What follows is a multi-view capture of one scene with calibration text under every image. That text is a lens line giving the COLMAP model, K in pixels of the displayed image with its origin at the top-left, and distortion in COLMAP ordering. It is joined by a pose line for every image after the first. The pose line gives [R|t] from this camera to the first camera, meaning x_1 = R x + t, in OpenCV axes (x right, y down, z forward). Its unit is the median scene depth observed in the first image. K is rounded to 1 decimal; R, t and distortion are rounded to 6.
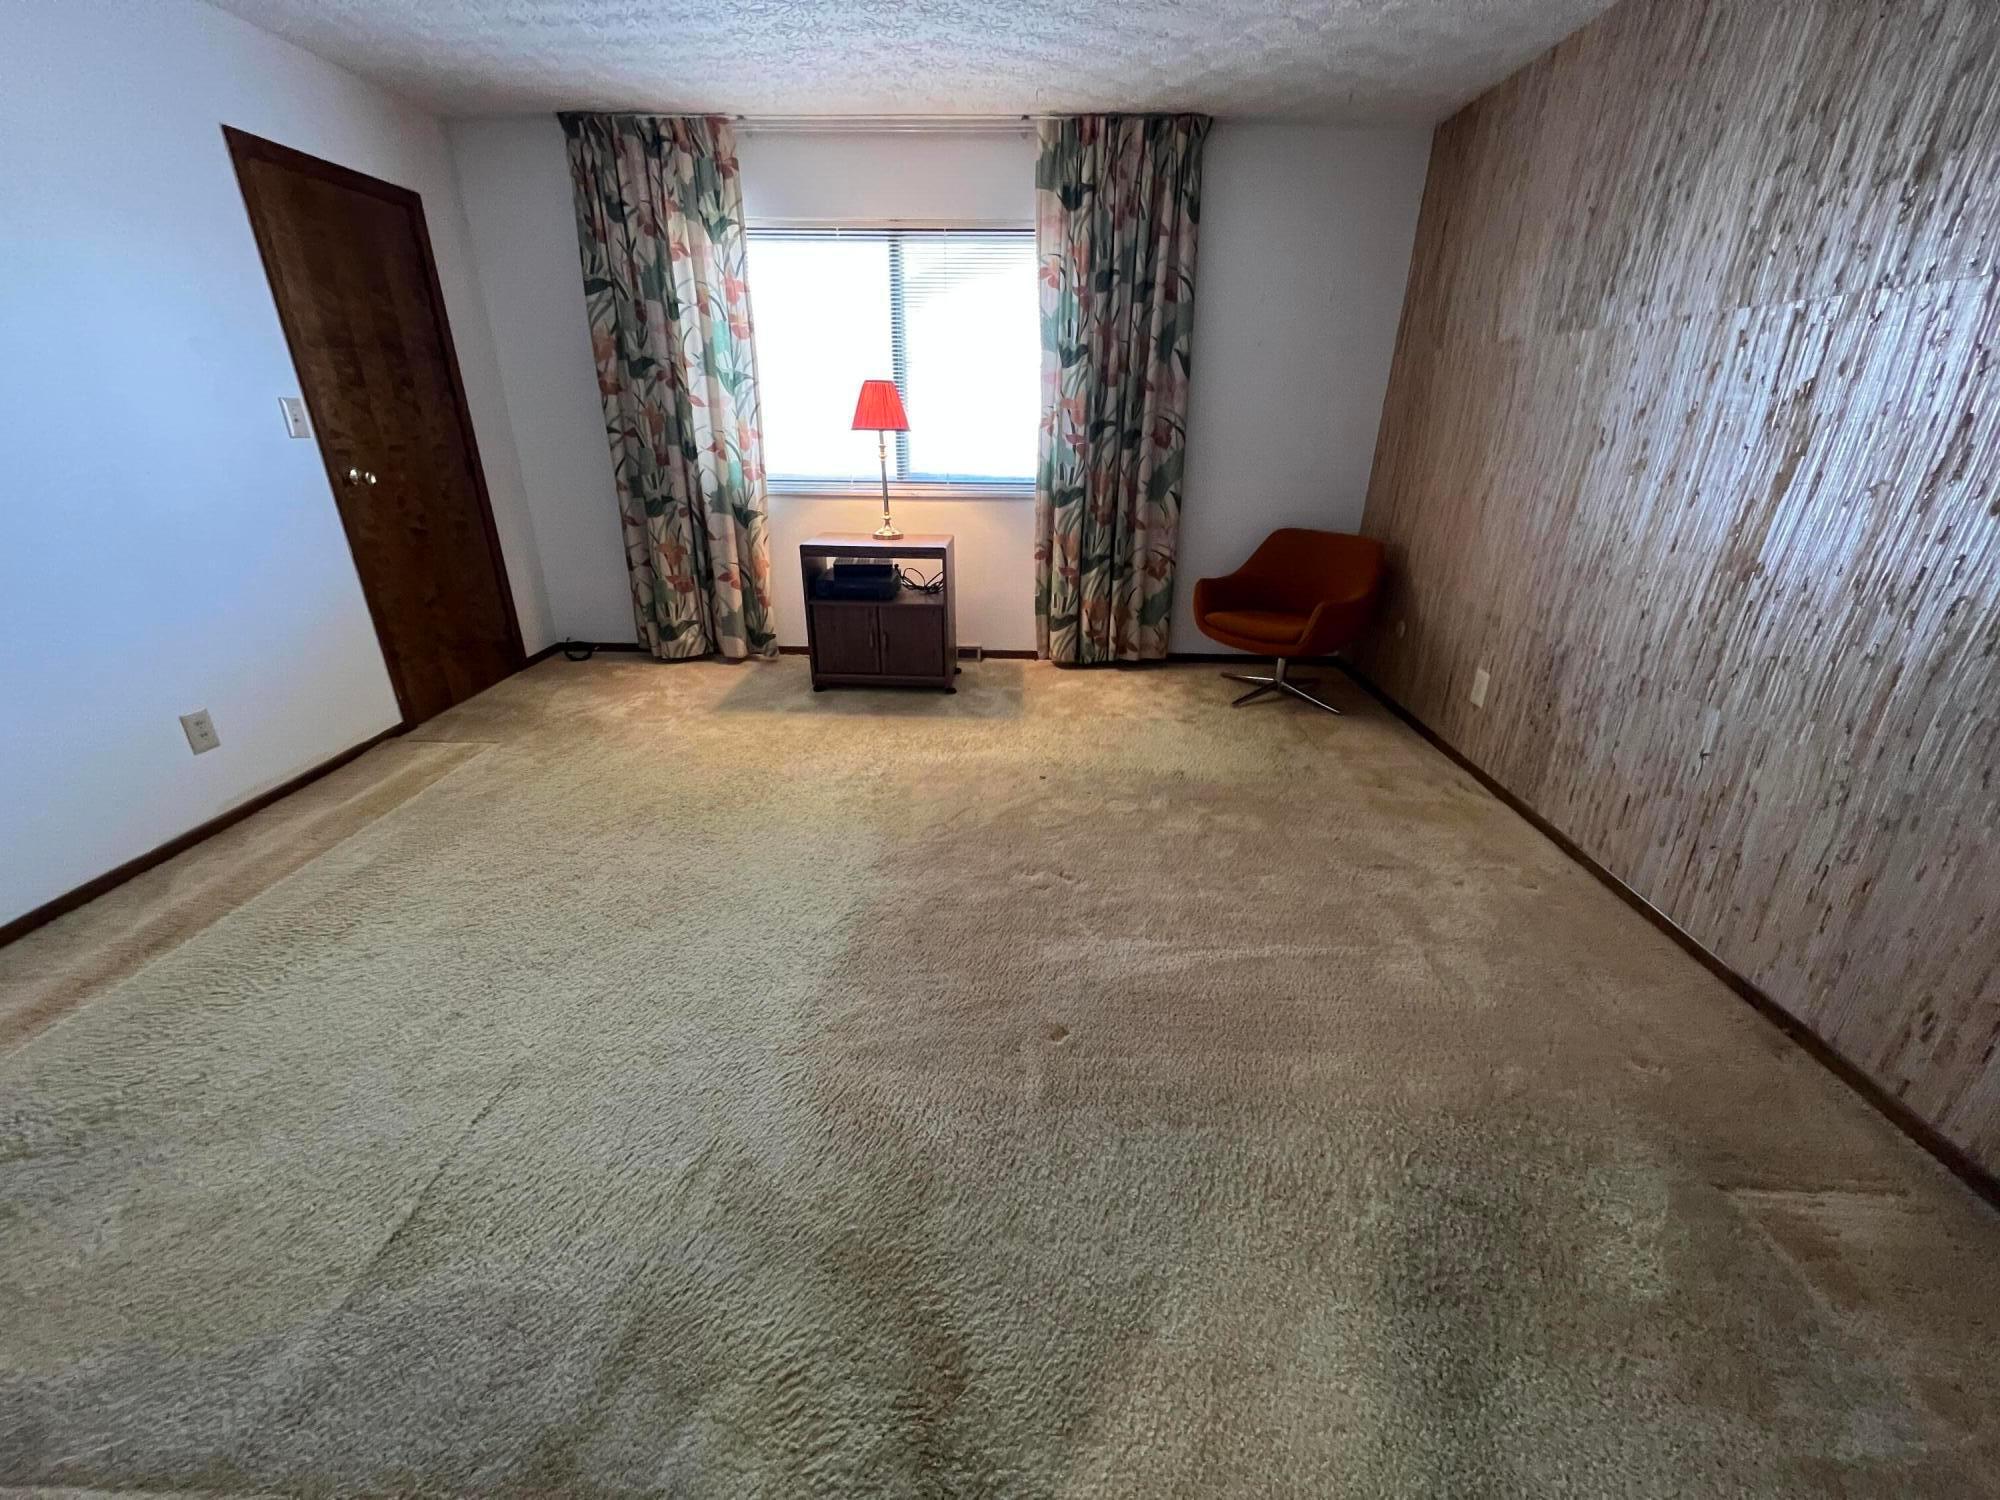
lens RADIAL K [[813.6, 0, 998.7], [0, 813.6, 749.5], [0, 0, 1]] dist [-0.002593, 0.000333]
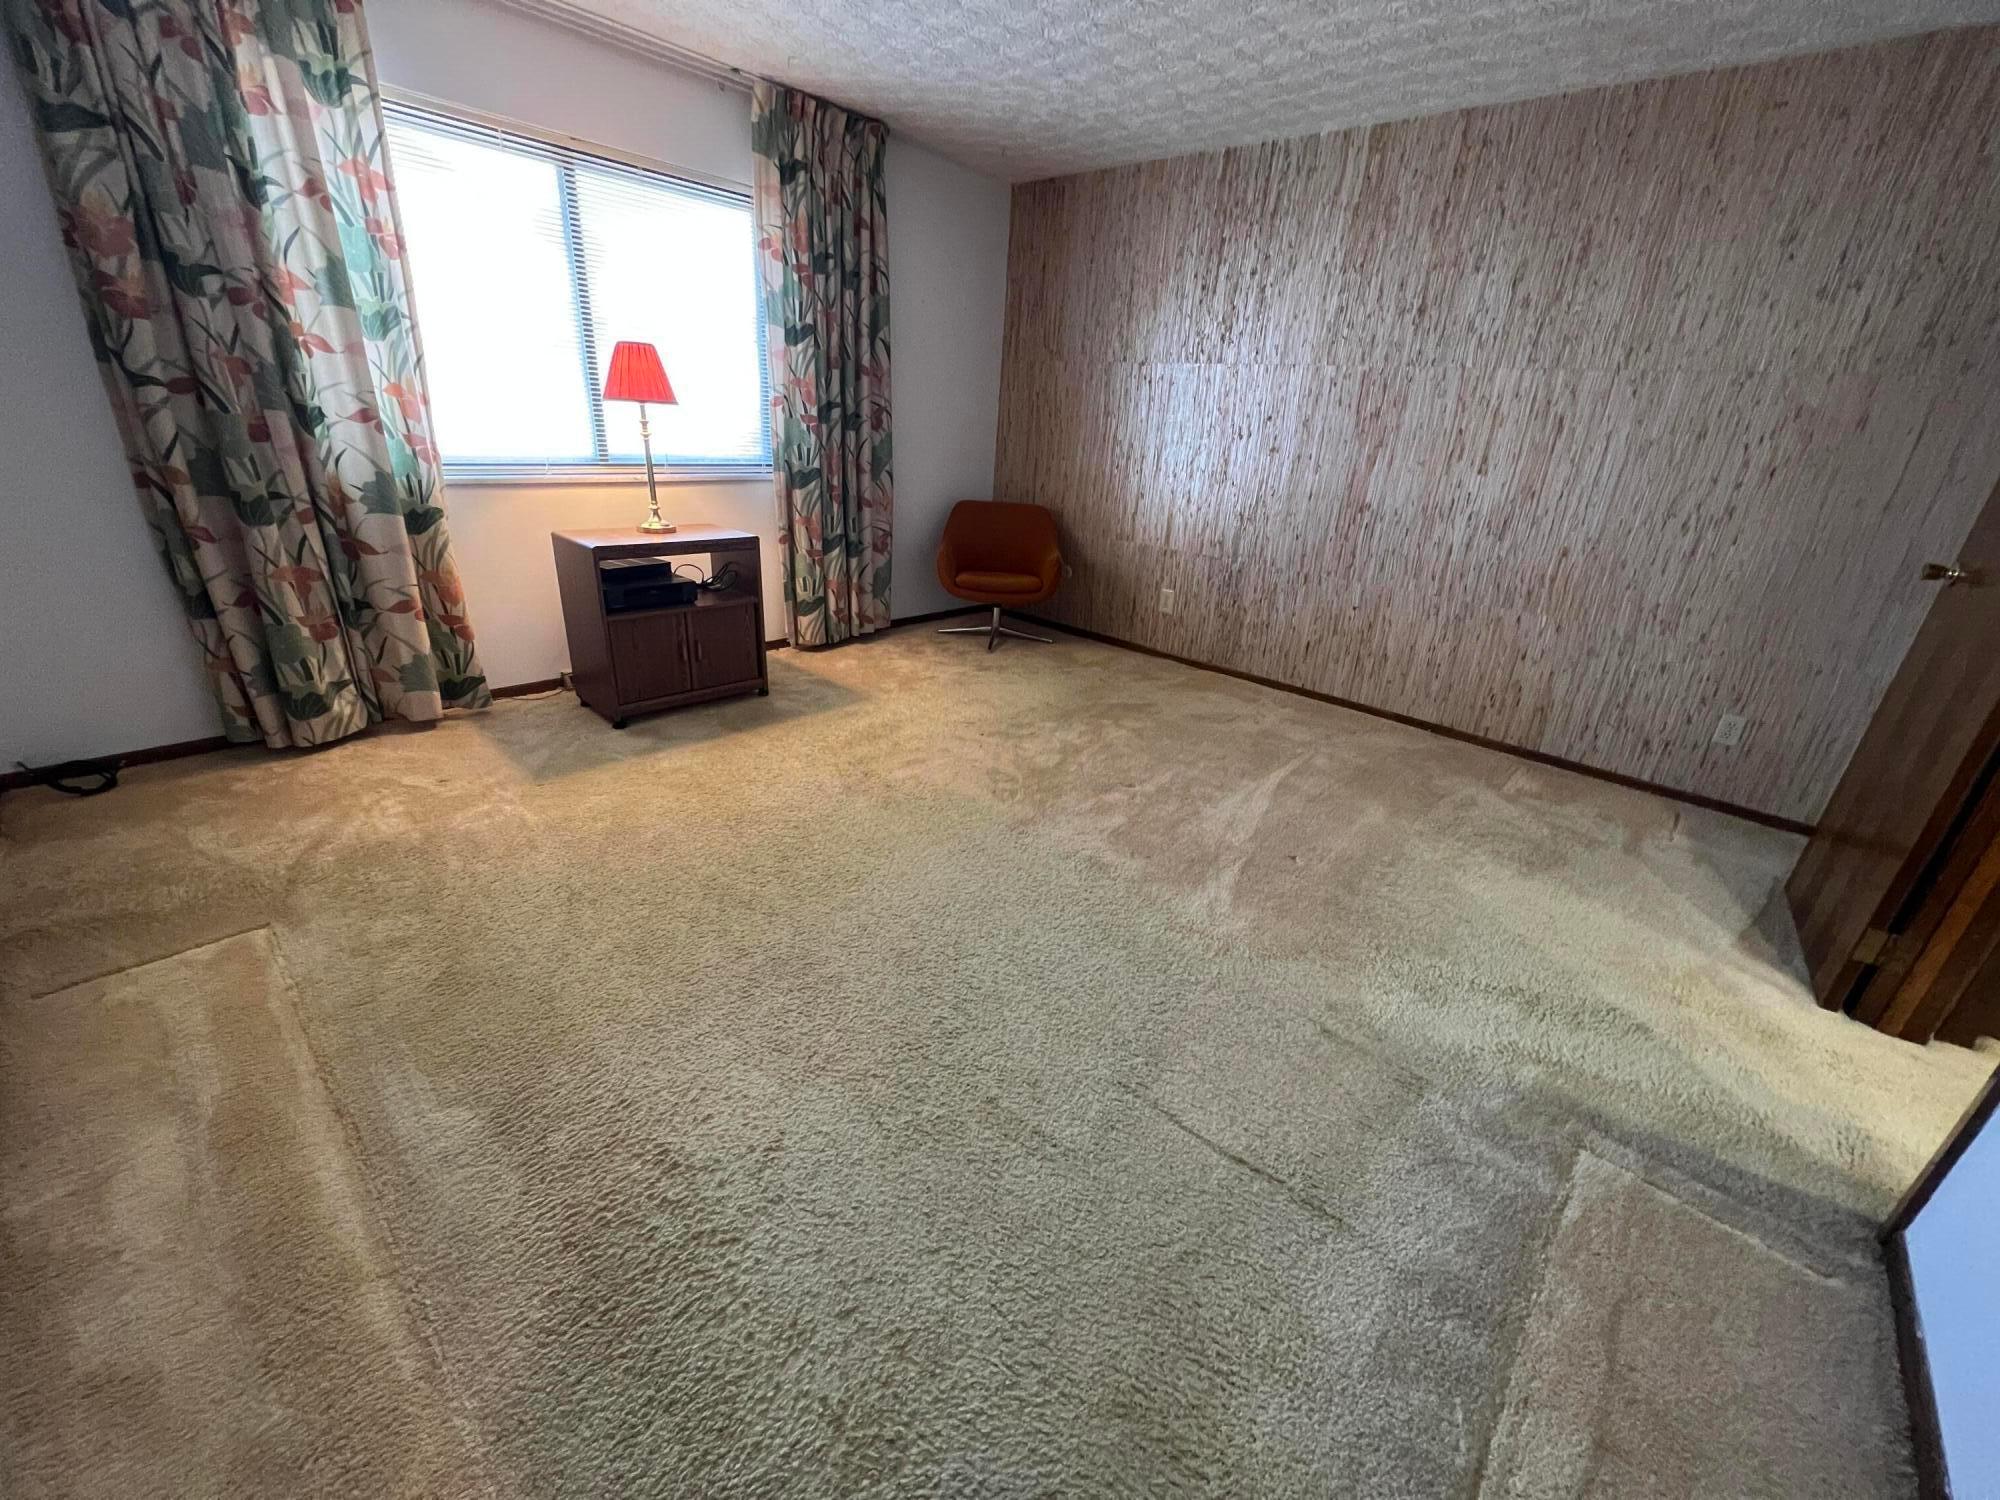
lens RADIAL K [[813.6, 0, 1006.9], [0, 813.6, 749.7], [0, 0, 1]] dist [-0.002593, 0.000333]
pose [[0.641023, -0.262839, 0.721114, -0.597724], [0.244368, 0.960535, 0.132878, -0.069383], [-0.727580, 0.091039, 0.679955, 0.192019]]
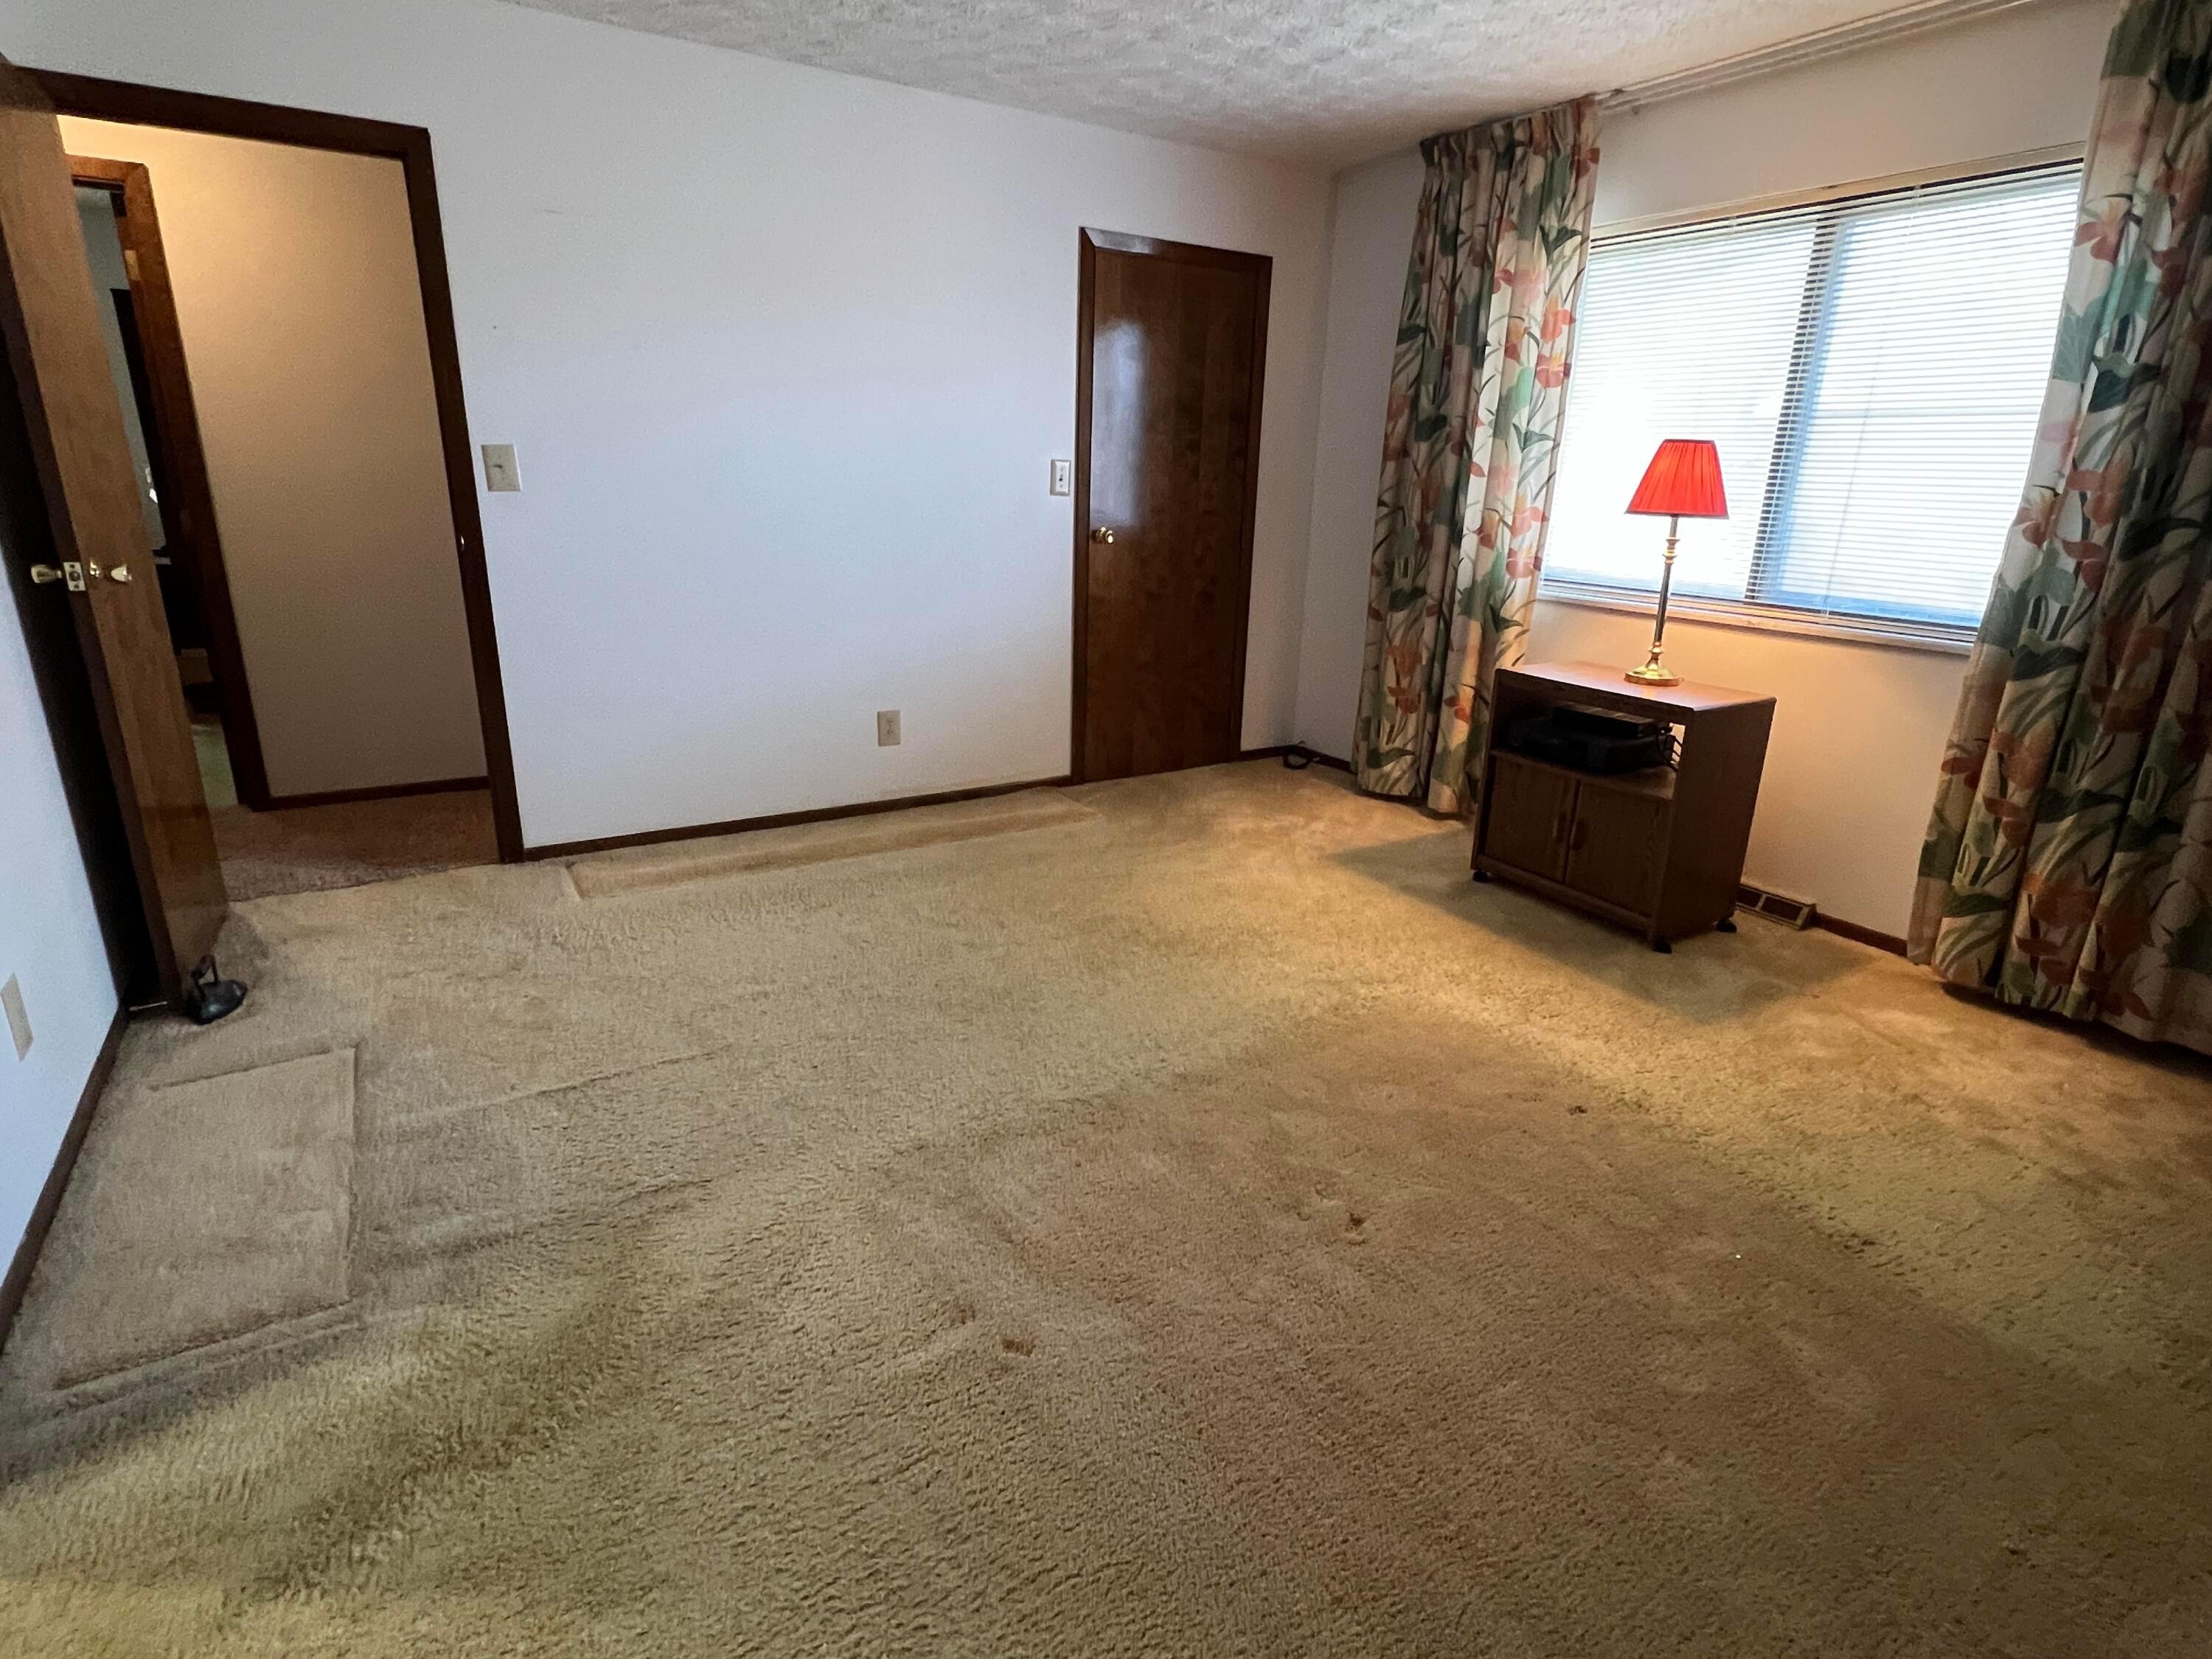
lens RADIAL K [[1146.1, 0, 1087.9], [0, 1146.1, 814.9], [0, 0, 1]] dist [-0.000089, 0.000832]
pose [[0.545474, 0.249691, -0.800070, 0.372105], [-0.348273, 0.935802, 0.054605, -0.066285], [0.762341, 0.248857, 0.597416, 0.182115]]
